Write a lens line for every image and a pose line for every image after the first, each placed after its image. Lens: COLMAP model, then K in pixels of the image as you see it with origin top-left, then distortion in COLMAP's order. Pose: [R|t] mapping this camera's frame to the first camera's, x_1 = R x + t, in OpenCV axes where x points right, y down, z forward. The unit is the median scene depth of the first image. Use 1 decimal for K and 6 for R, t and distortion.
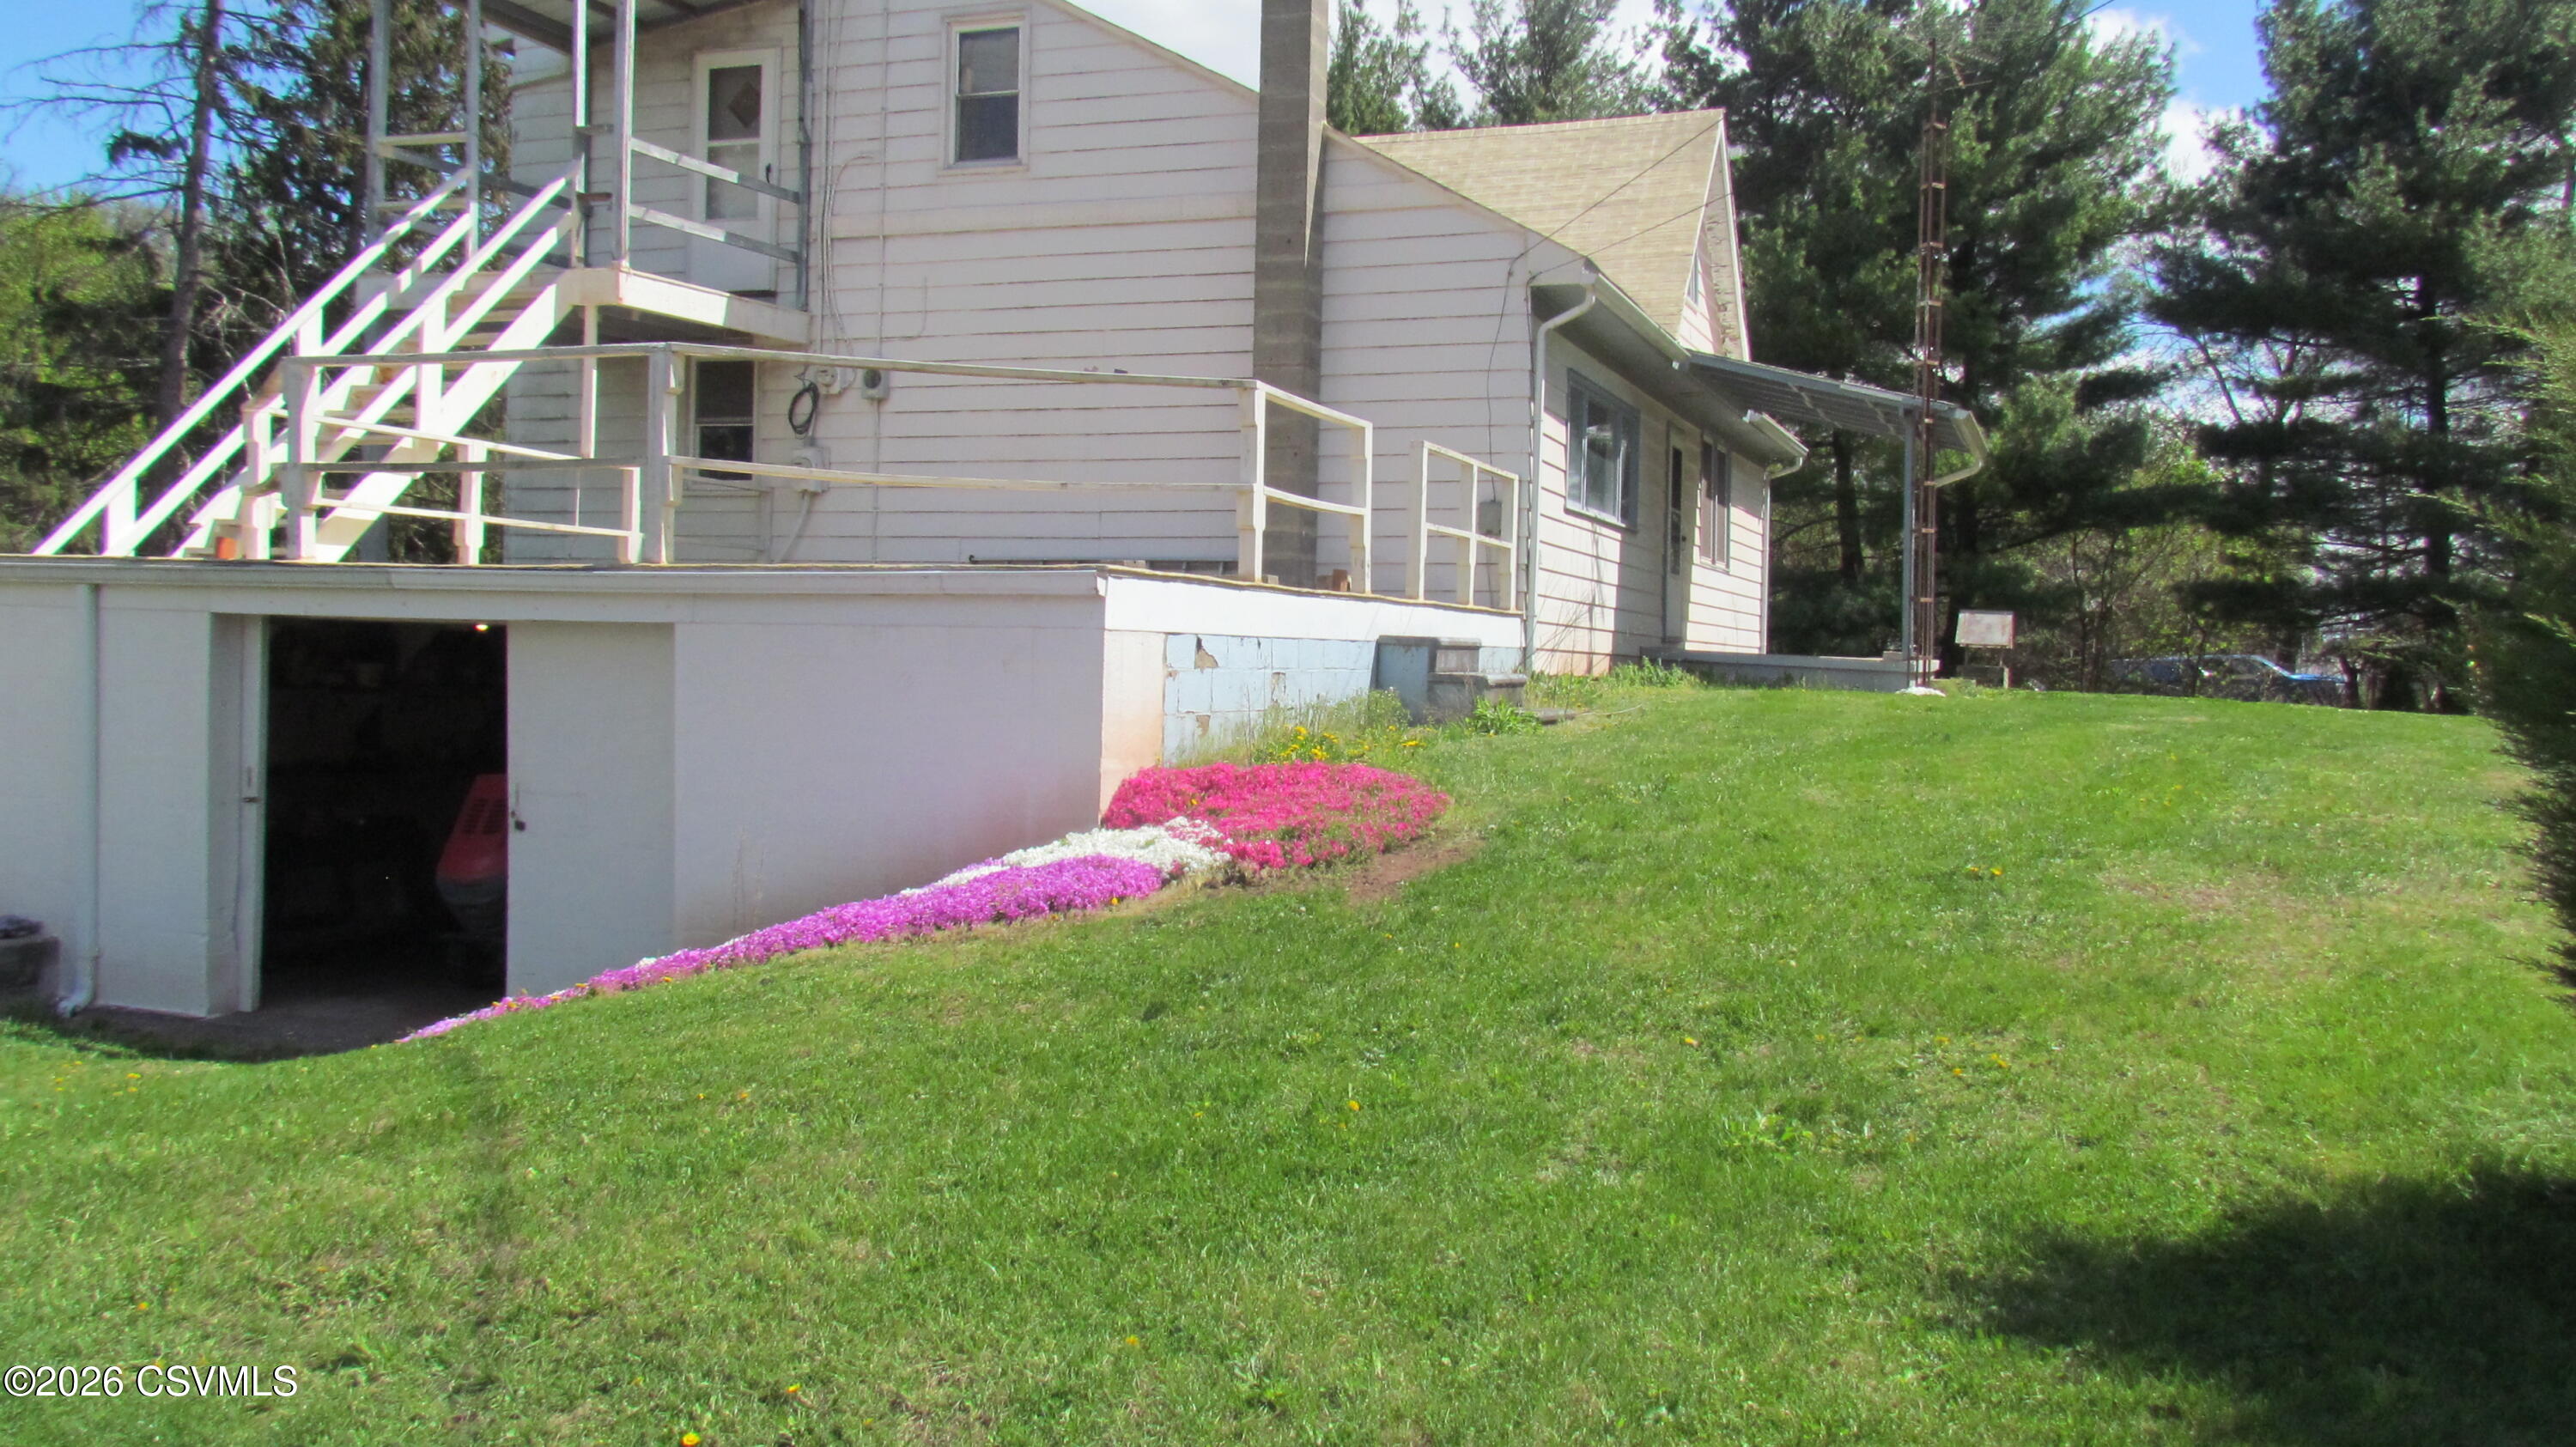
lens RADIAL K [[2144.3, 0, 1294.0], [0, 2144.3, 750.3], [0, 0, 1]] dist [-0.025135, 0.020104]
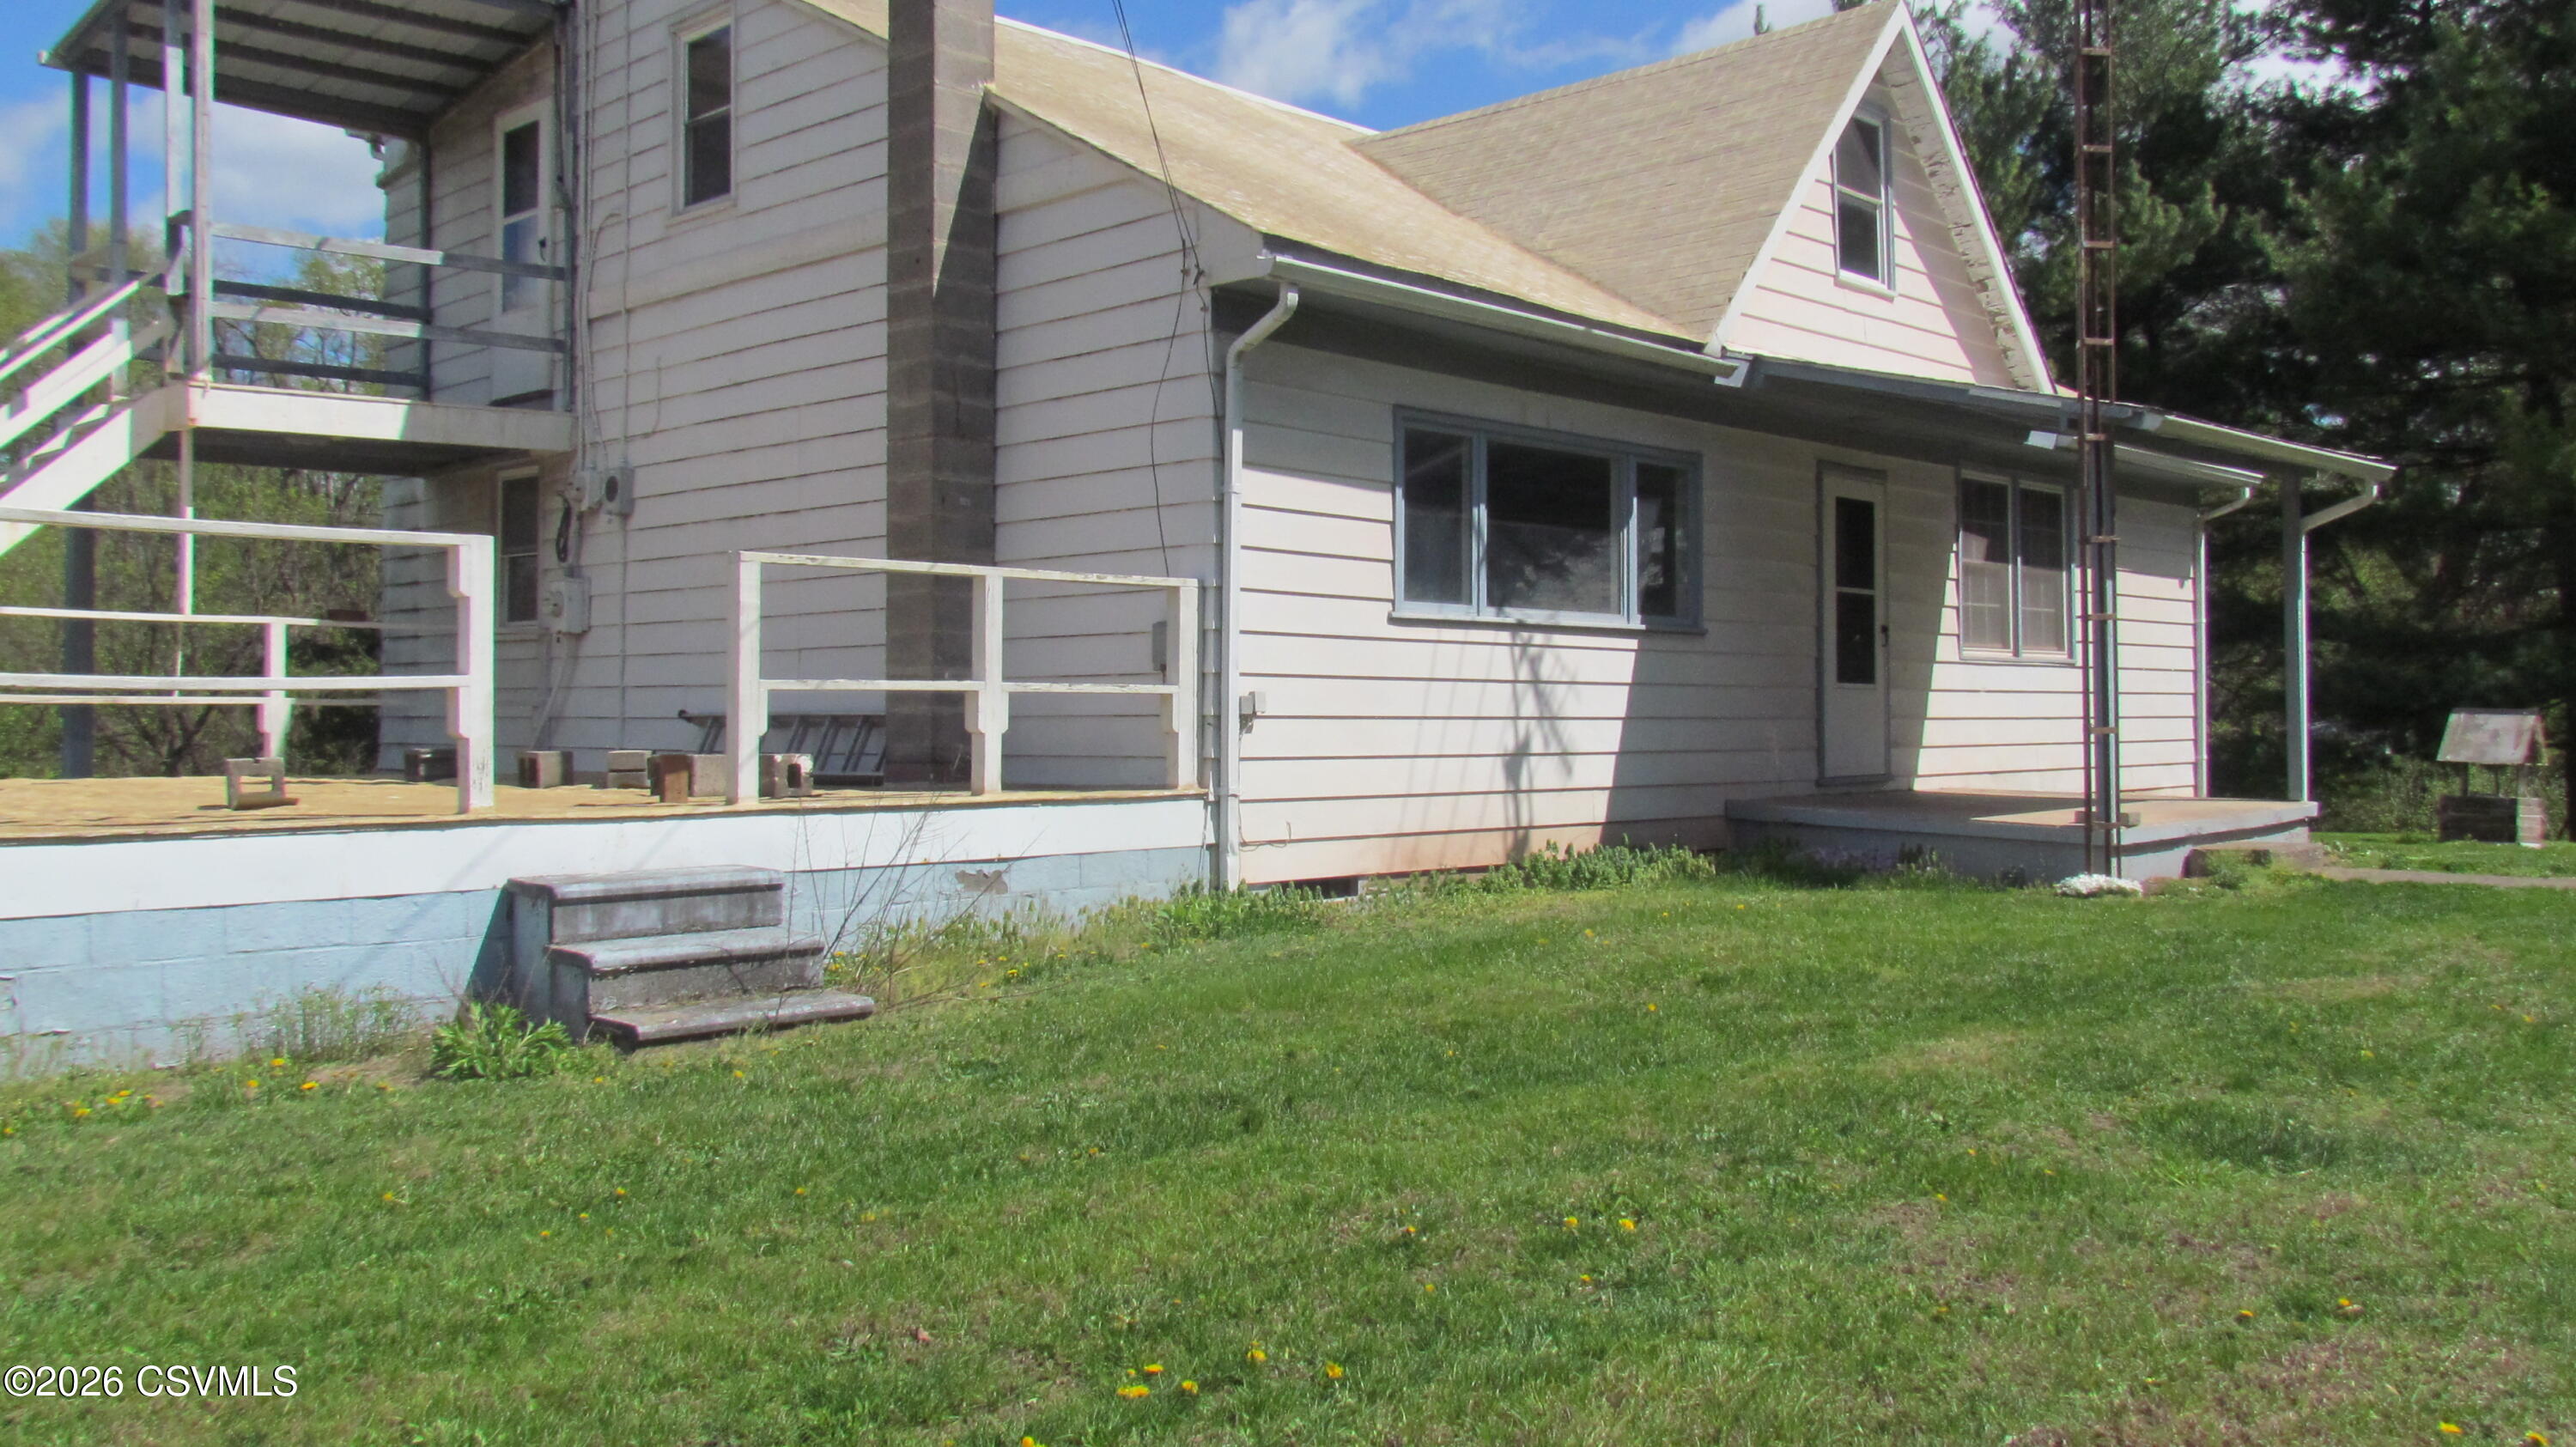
lens RADIAL K [[2161.3, 0, 1288.0], [0, 2161.3, 723.5], [0, 0, 1]] dist [-0.036972, 0.000559]
pose [[0.915170, -0.023351, -0.402391, 0.352945], [0.006845, 0.999077, -0.042409, -0.051118], [0.403010, 0.036057, 0.914485, 0.374132]]
